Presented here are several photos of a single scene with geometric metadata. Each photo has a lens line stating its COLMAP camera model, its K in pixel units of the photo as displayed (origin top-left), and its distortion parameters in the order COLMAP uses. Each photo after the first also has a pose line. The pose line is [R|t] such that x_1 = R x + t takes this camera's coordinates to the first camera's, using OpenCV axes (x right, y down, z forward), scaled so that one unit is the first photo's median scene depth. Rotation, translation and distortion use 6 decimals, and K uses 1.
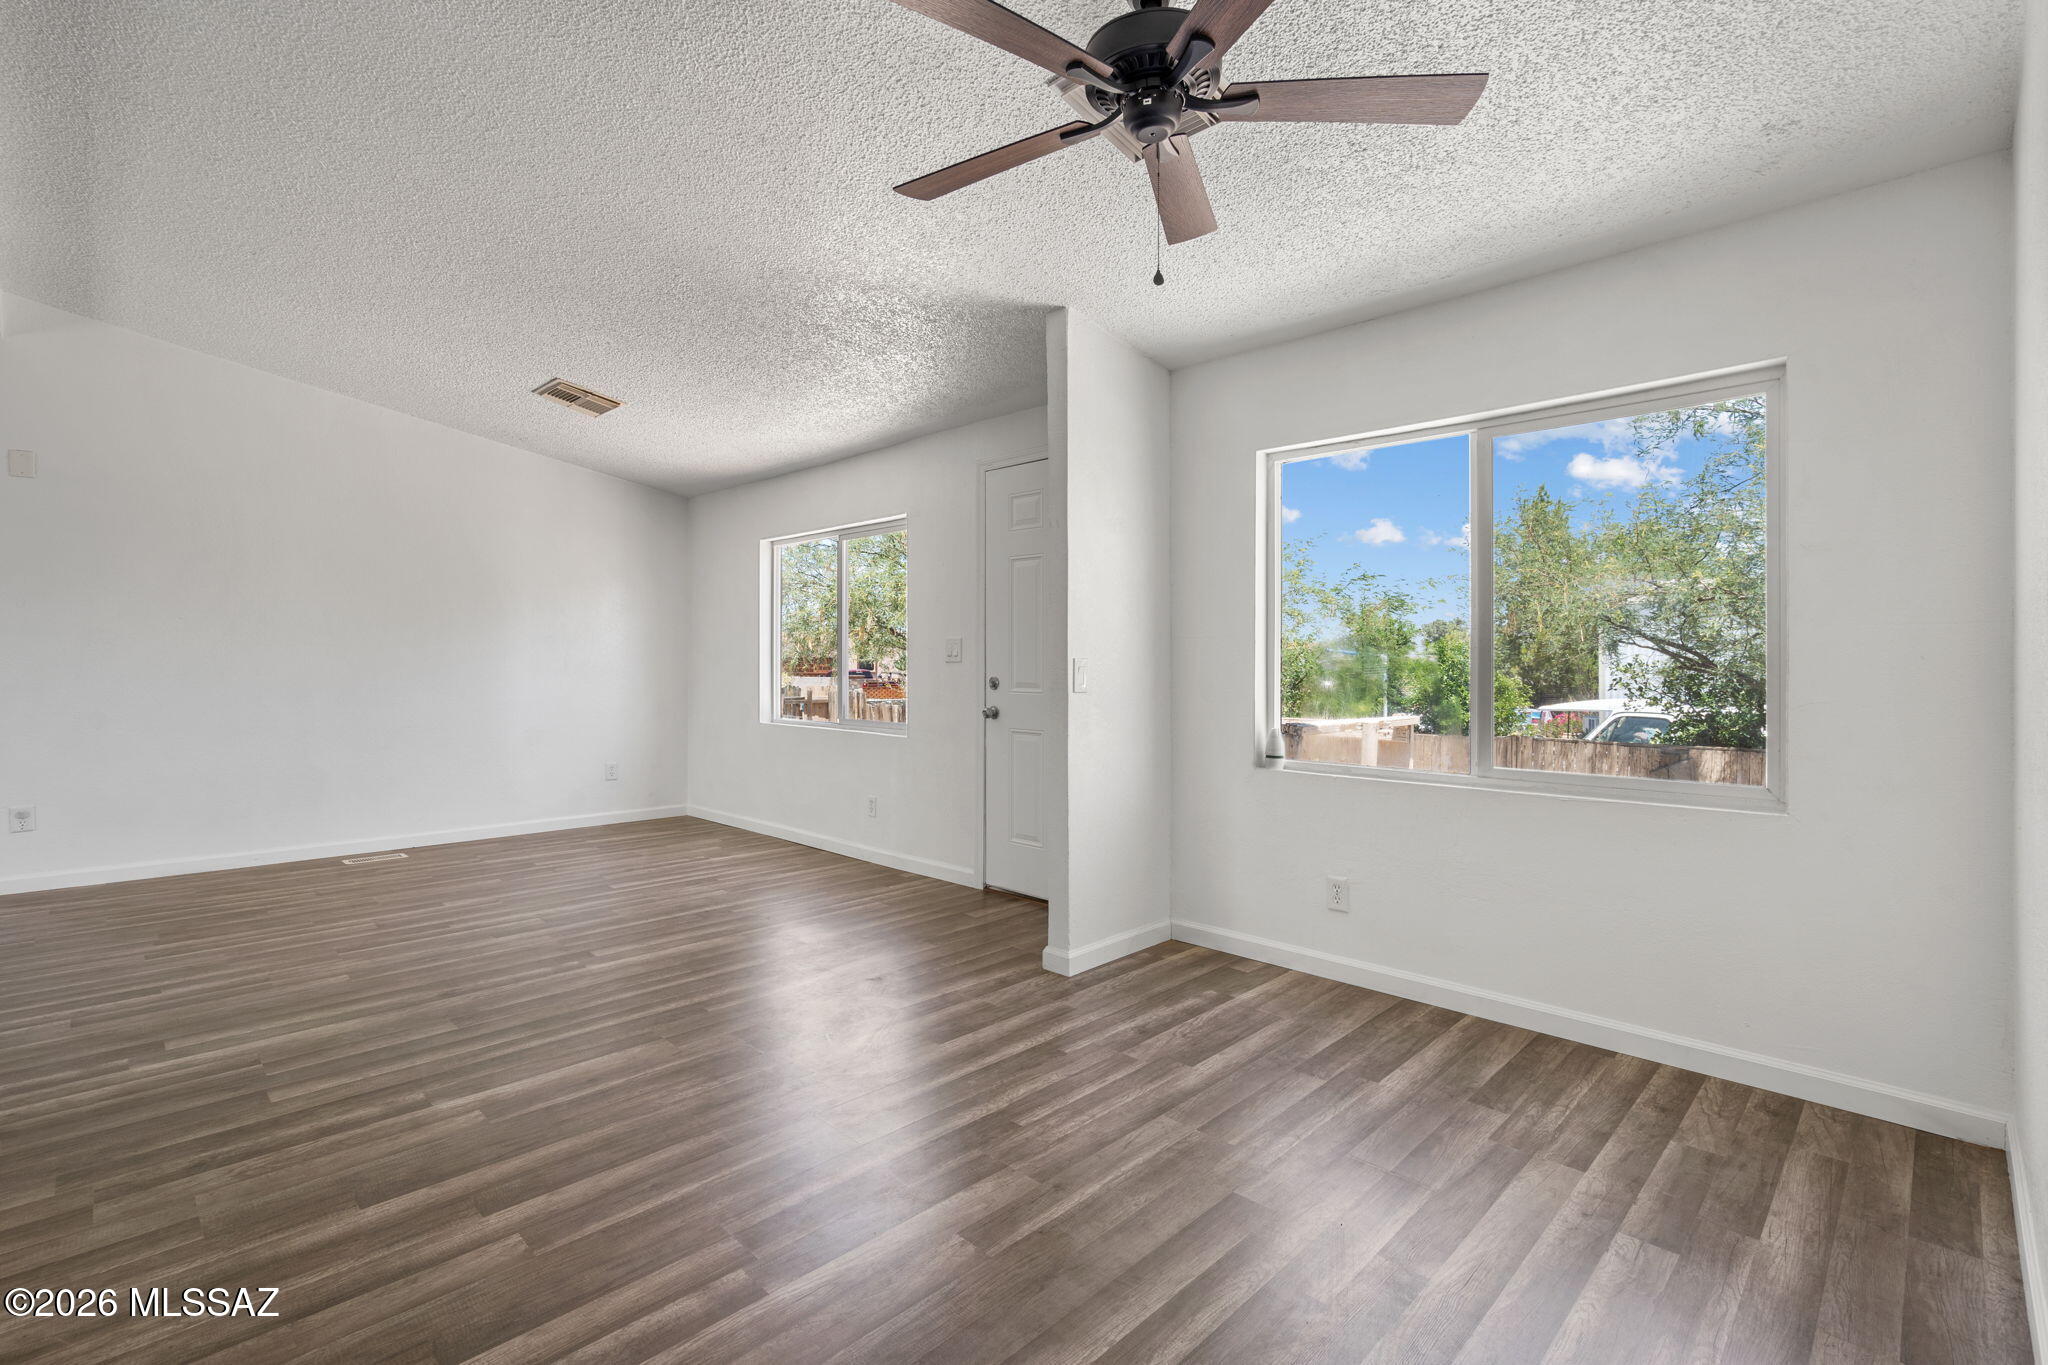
lens RADIAL K [[932.4, 0, 1019.9], [0, 932.4, 677.6], [0, 0, 1]] dist [-0.001731, 0.003378]
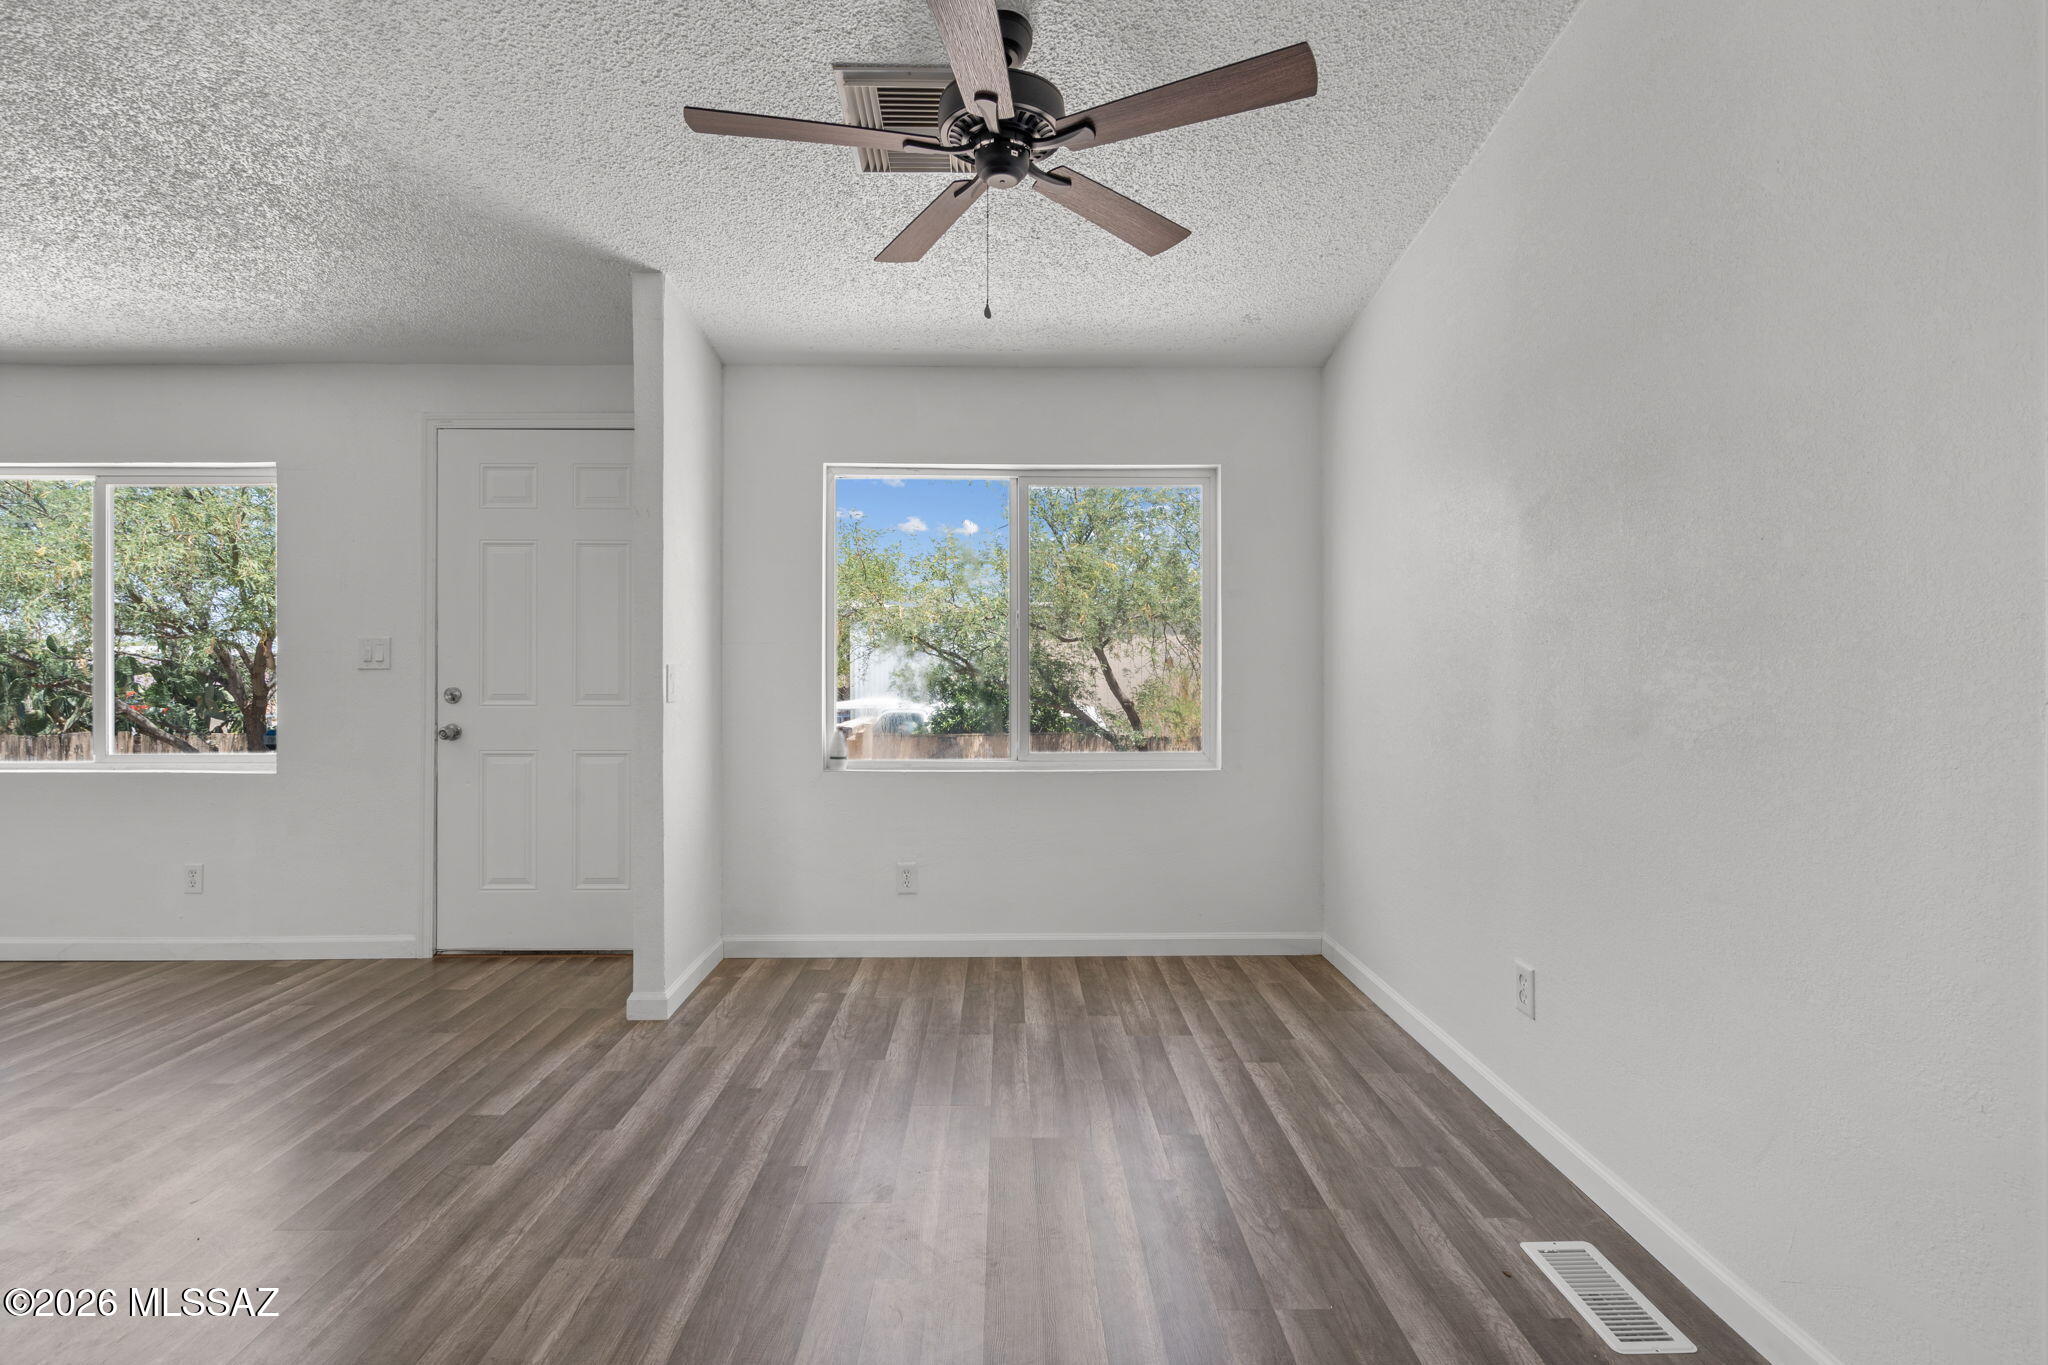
lens RADIAL K [[932.4, 0, 1018.4], [0, 932.4, 673.2], [0, 0, 1]] dist [-0.001731, 0.003378]
pose [[0.701865, -0.006369, 0.712281, -0.383305], [0.014130, 0.999888, -0.004983, -0.002480], [-0.712169, 0.013562, 0.701877, 0.142213]]
